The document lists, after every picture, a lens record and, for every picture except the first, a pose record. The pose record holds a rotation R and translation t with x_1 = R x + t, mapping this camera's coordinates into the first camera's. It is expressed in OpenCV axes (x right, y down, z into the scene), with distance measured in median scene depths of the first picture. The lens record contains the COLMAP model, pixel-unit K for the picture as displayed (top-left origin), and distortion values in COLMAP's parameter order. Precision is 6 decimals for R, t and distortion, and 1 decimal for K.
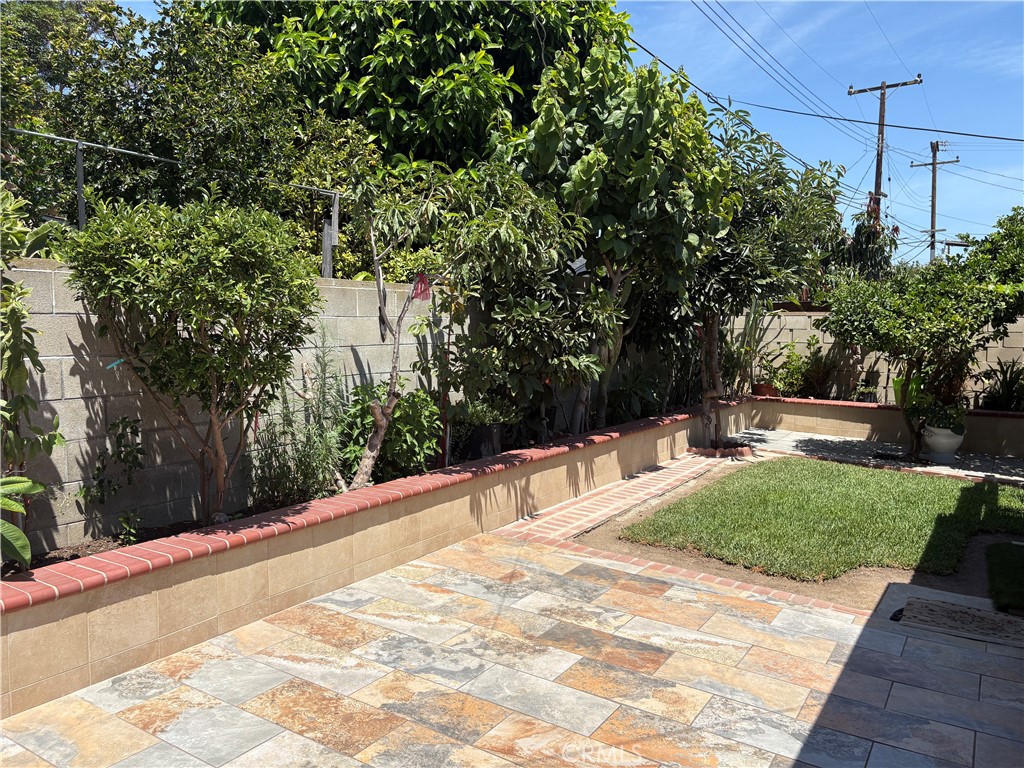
lens RADIAL K [[771.0, 0, 509.0], [0, 771.0, 389.1], [0, 0, 1]] dist [0.061578, -0.074865]
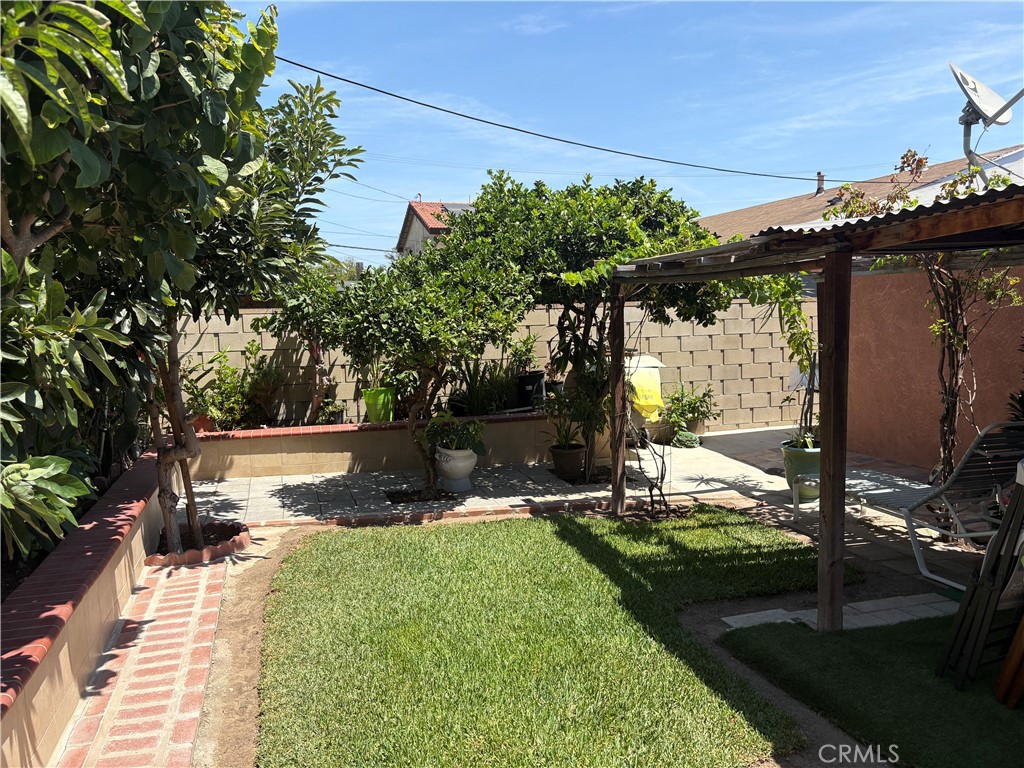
lens RADIAL K [[771.0, 0, 509.0], [0, 771.0, 389.1], [0, 0, 1]] dist [0.061578, -0.074865]
pose [[0.641184, -0.105219, 0.760139, -0.024295], [0.095192, 0.993810, 0.057269, -0.076125], [-0.761460, 0.035639, 0.647232, 0.615923]]
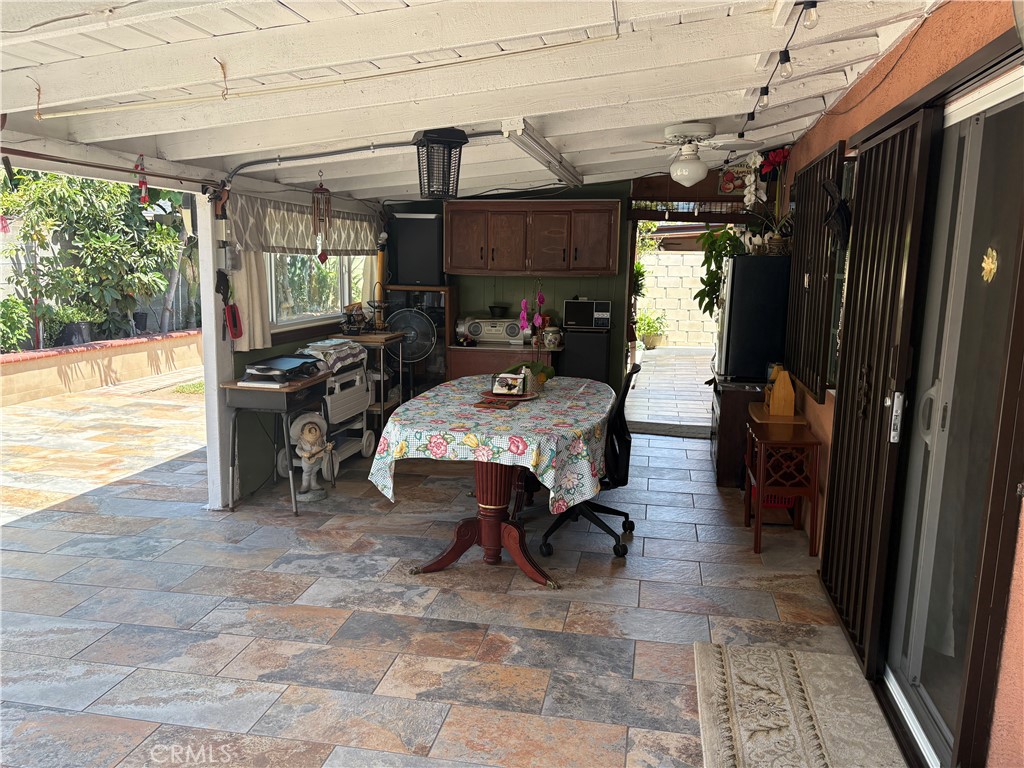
lens RADIAL K [[771.0, 0, 509.0], [0, 771.0, 389.1], [0, 0, 1]] dist [0.061578, -0.074865]
pose [[0.930190, -0.052185, 0.363351, 0.179800], [0.020417, 0.995666, 0.090730, 0.053275], [-0.366511, -0.076977, 0.927224, -0.604971]]
